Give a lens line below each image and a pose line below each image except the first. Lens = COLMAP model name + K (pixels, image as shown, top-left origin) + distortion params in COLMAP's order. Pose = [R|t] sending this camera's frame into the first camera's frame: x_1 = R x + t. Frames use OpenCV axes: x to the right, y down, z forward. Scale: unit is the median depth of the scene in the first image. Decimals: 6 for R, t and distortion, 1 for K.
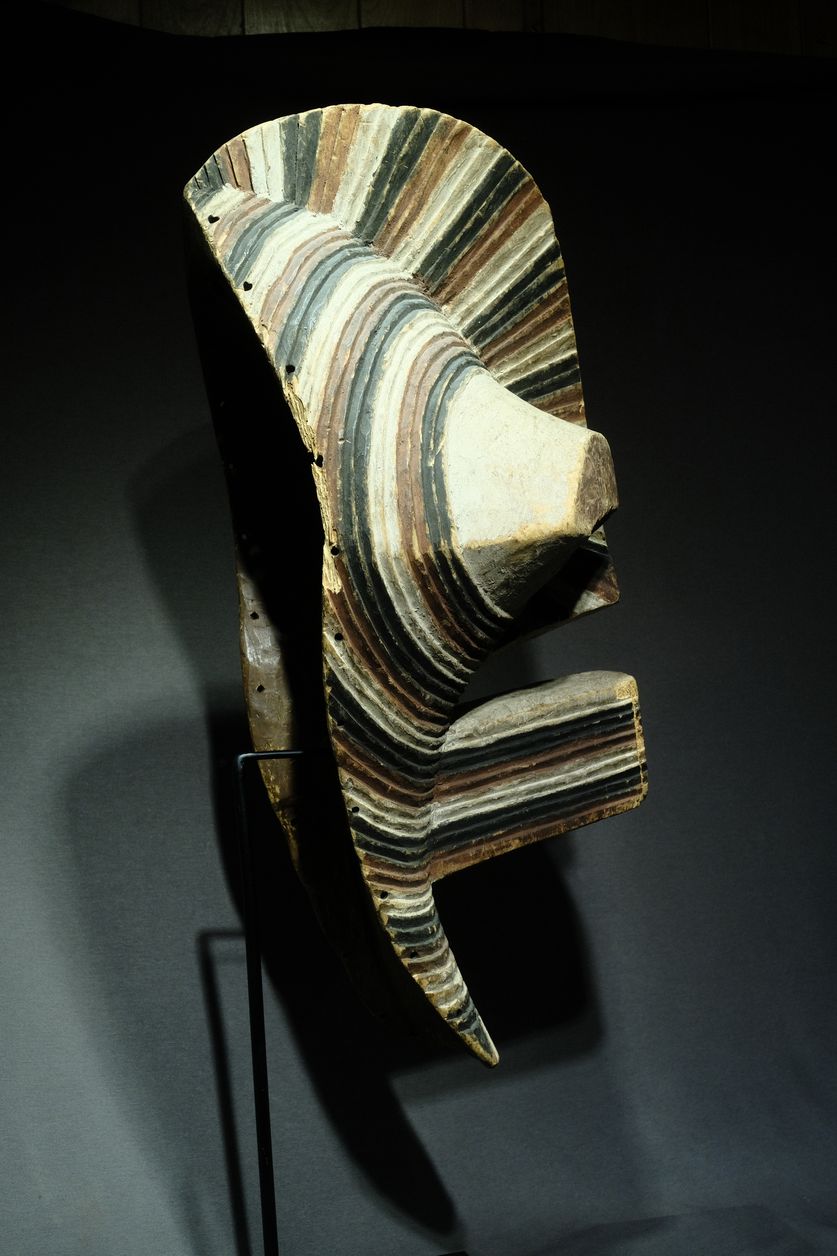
lens RADIAL K [[1537.4, 0, 418.5], [0, 1537.4, 628.0], [0, 0, 1]] dist [-0.108662, 0.459513]
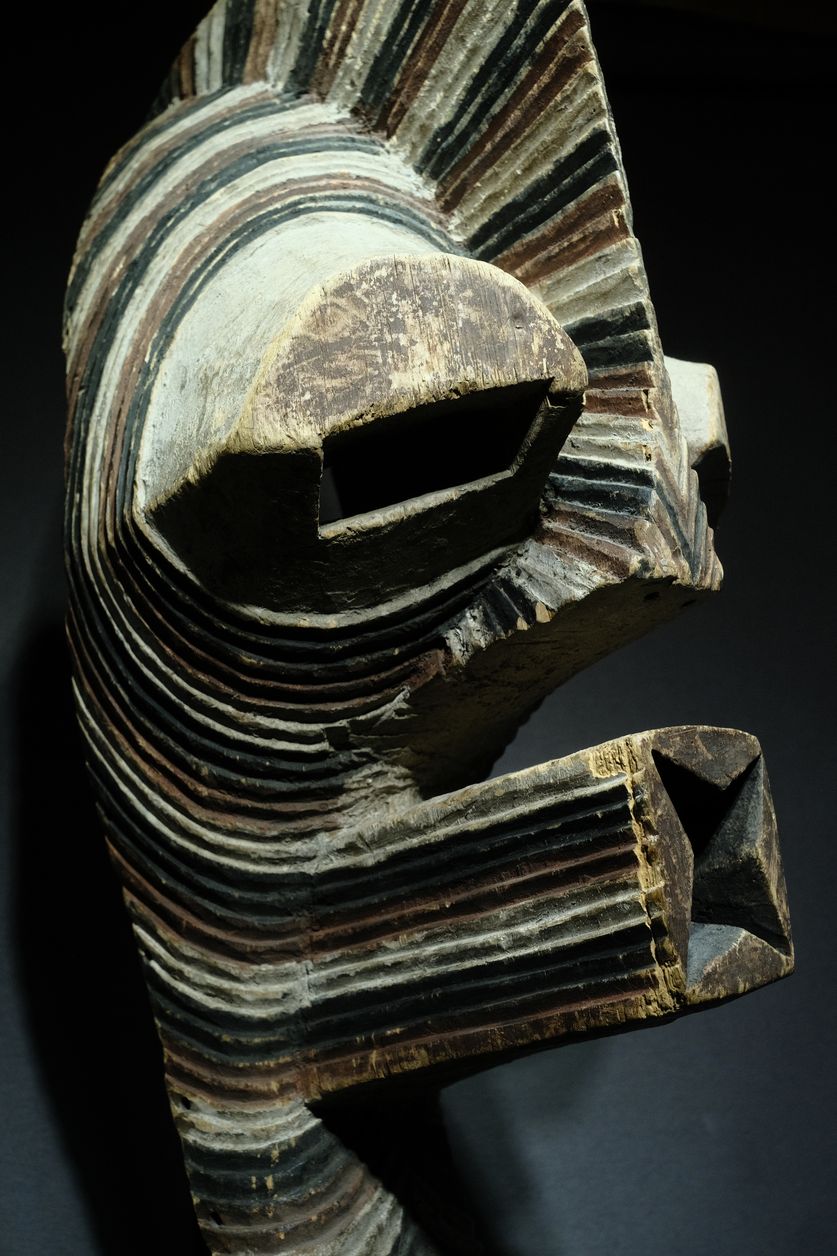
lens RADIAL K [[1581.1, 0, 418.5], [0, 1581.1, 628.0], [0, 0, 1]] dist [-0.054631, 0.003399]
pose [[0.444715, -0.120341, -0.887551, 0.567258], [-0.001591, 0.990825, -0.135141, 0.069127], [0.895671, 0.061511, 0.440443, 0.763992]]
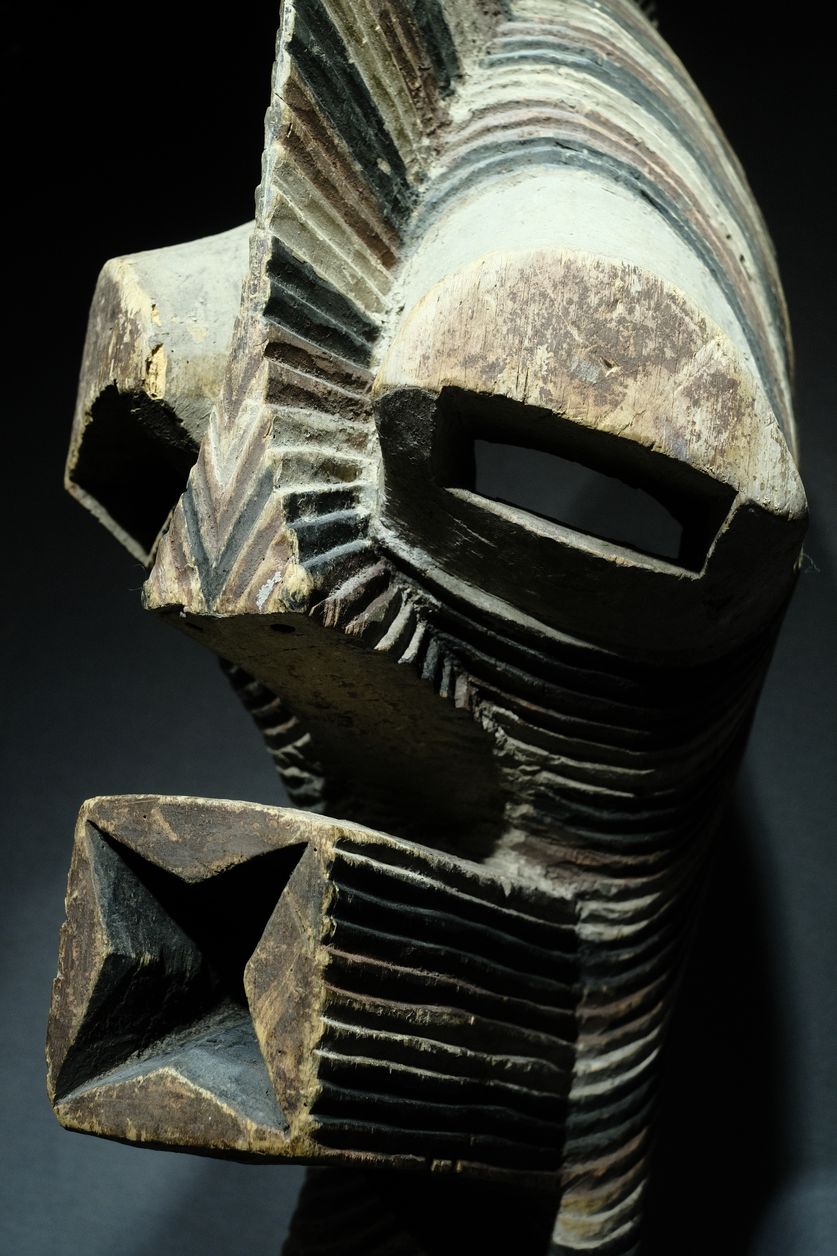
lens RADIAL K [[1603.6, 0, 418.5], [0, 1603.6, 628.0], [0, 0, 1]] dist [-0.056087, -0.024066]
pose [[-0.748322, -0.048705, -0.661545, 0.369166], [-0.058154, 0.998278, -0.007714, -0.013848], [0.660782, 0.032698, -0.749866, 1.433227]]
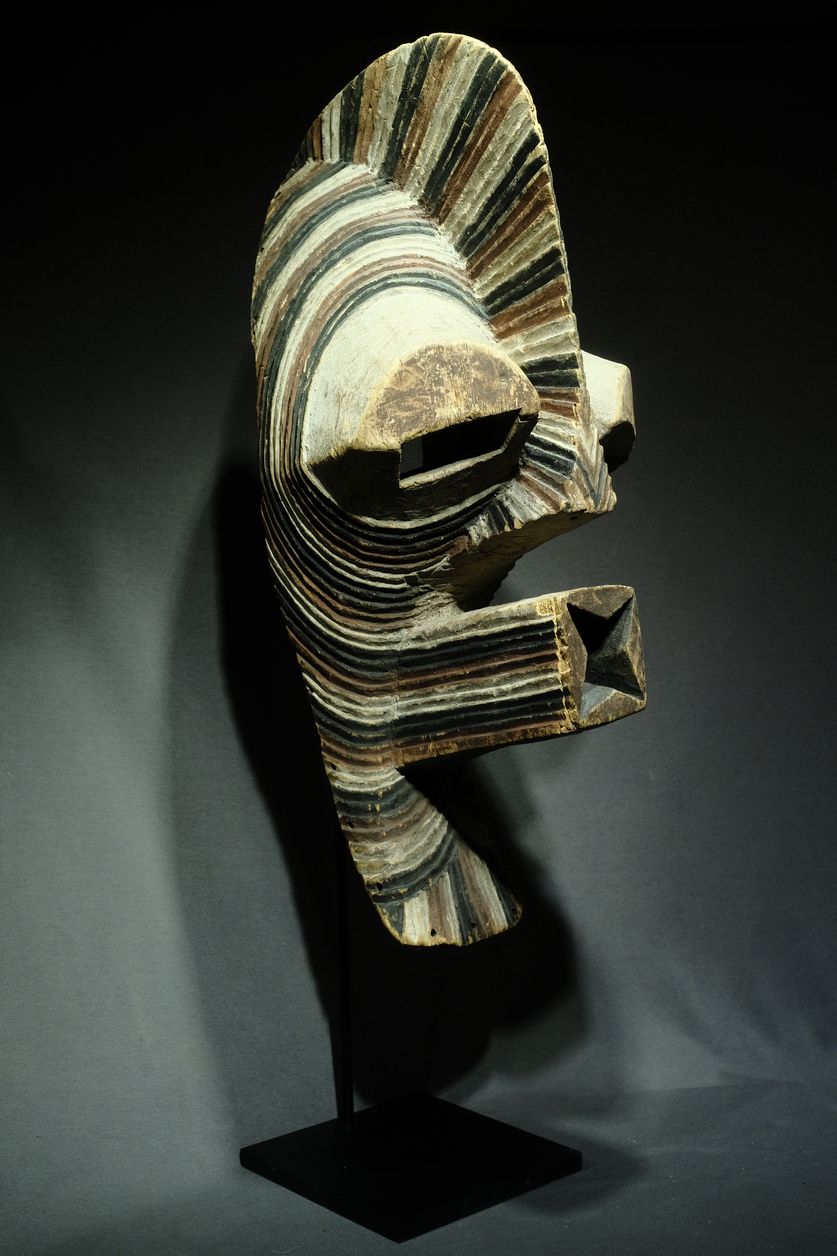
lens RADIAL K [[1537.4, 0, 418.5], [0, 1537.4, 628.0], [0, 0, 1]] dist [-0.108662, 0.459513]
pose [[0.387299, 0.083791, -0.918139, 1.008794], [-0.003766, 0.995997, 0.089308, -0.031420], [0.921946, -0.031132, 0.386064, 0.591019]]
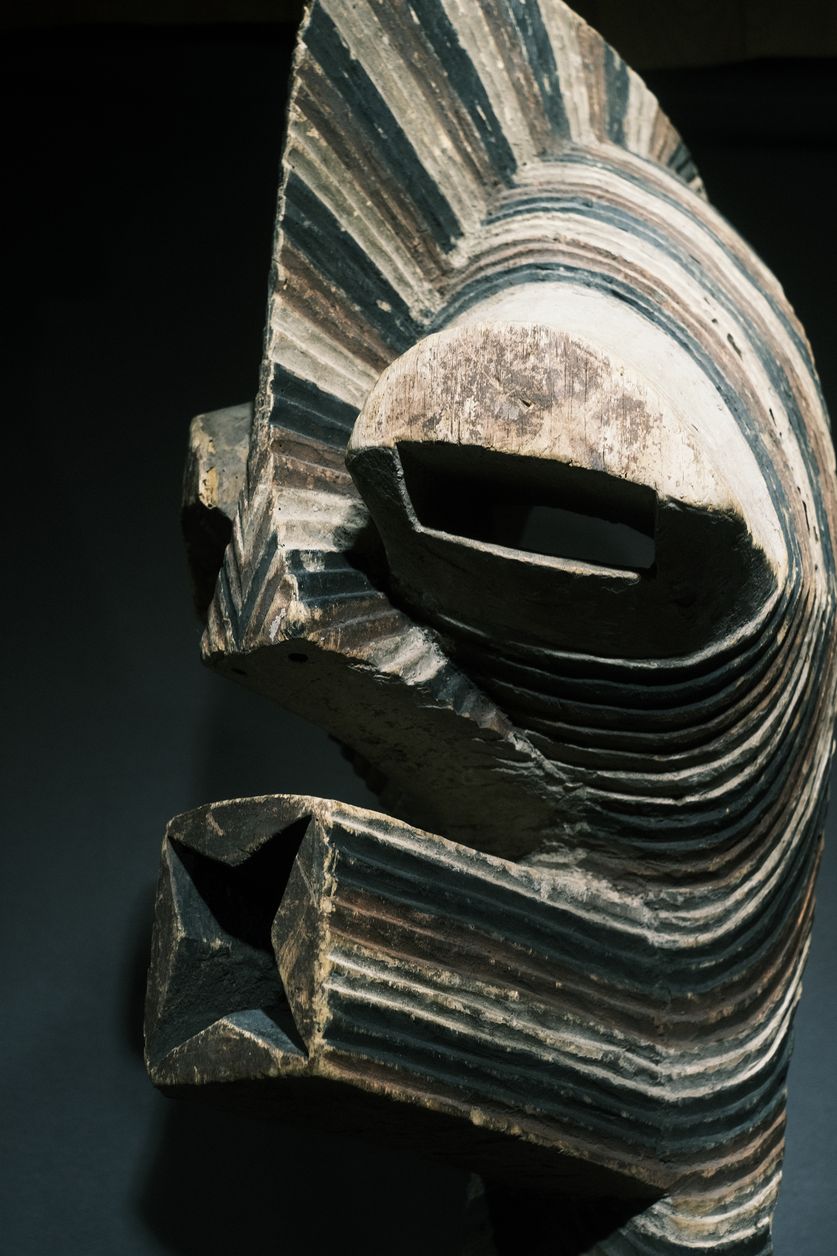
lens RADIAL K [[1581.1, 0, 418.5], [0, 1581.1, 628.0], [0, 0, 1]] dist [-0.054631, 0.003399]
pose [[-0.900438, -0.051190, -0.431962, 0.303217], [0.036984, 0.980446, -0.193282, 0.075807], [0.433410, -0.190015, -0.880937, 1.562221]]
